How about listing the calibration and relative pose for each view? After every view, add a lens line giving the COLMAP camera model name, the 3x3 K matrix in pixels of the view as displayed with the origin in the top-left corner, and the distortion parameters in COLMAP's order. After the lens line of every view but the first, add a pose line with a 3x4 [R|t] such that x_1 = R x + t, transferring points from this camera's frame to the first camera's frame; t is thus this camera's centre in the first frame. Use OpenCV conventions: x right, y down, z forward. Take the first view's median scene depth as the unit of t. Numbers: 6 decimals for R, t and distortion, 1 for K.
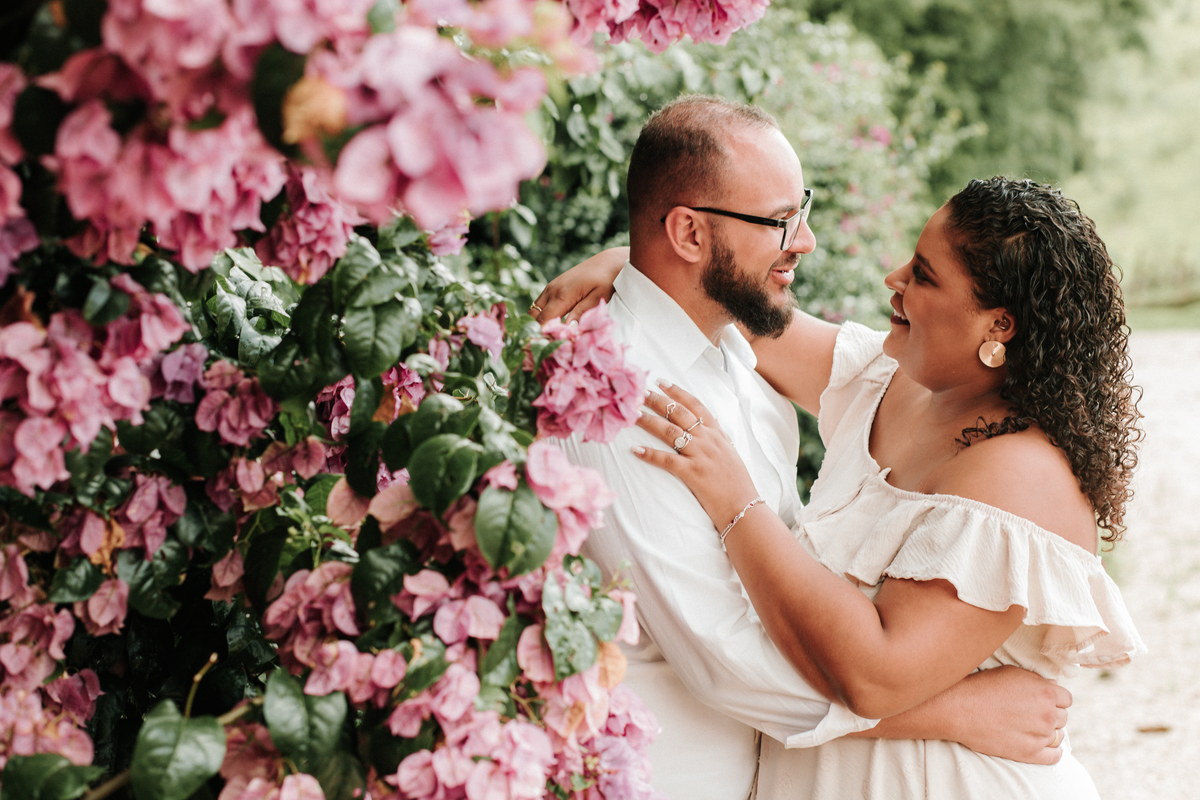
lens RADIAL K [[3007.4, 0, 600.0], [0, 3007.4, 400.0], [0, 0, 1]] dist [0.067794, -0.021735]
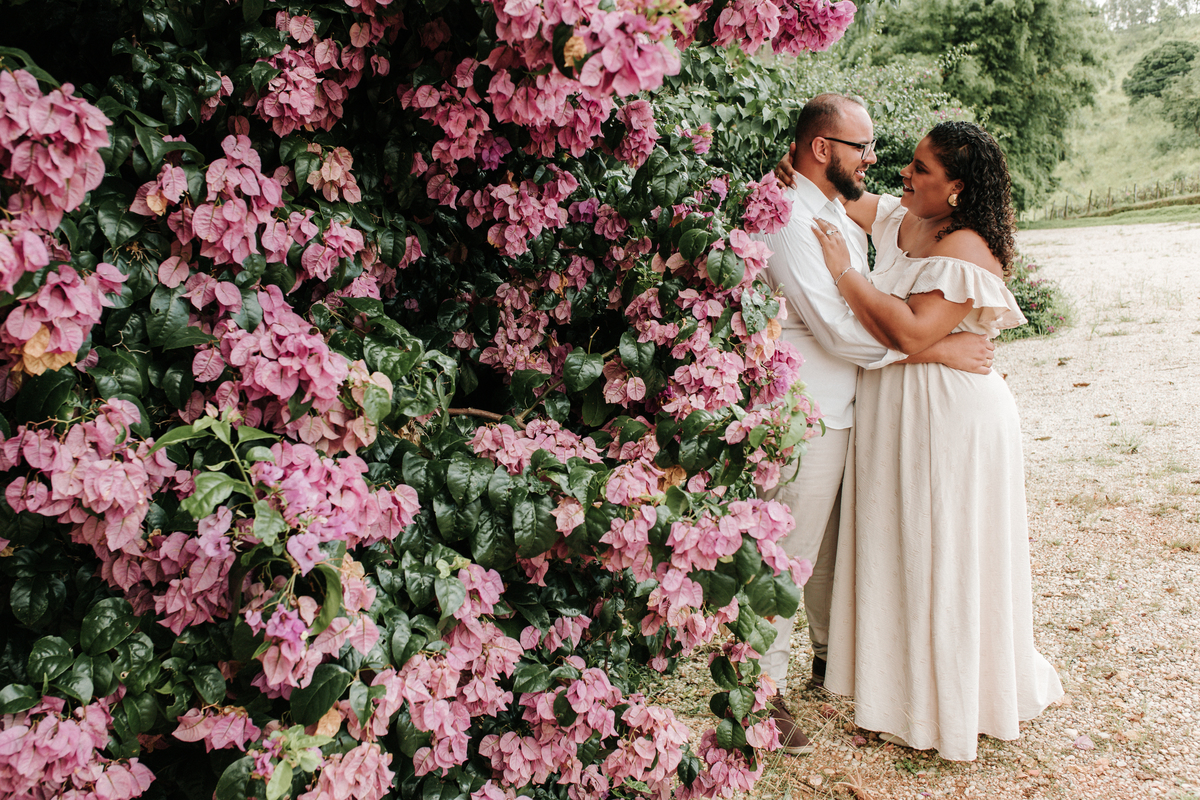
lens RADIAL K [[1178.6, 0, 600.0], [0, 1178.6, 400.0], [0, 0, 1]] dist [0.011804, -0.008515]
pose [[0.975667, -0.016592, -0.218630, 0.070497], [0.039756, 0.993992, 0.101981, 0.046087], [0.215624, -0.108191, 0.970464, 0.100633]]
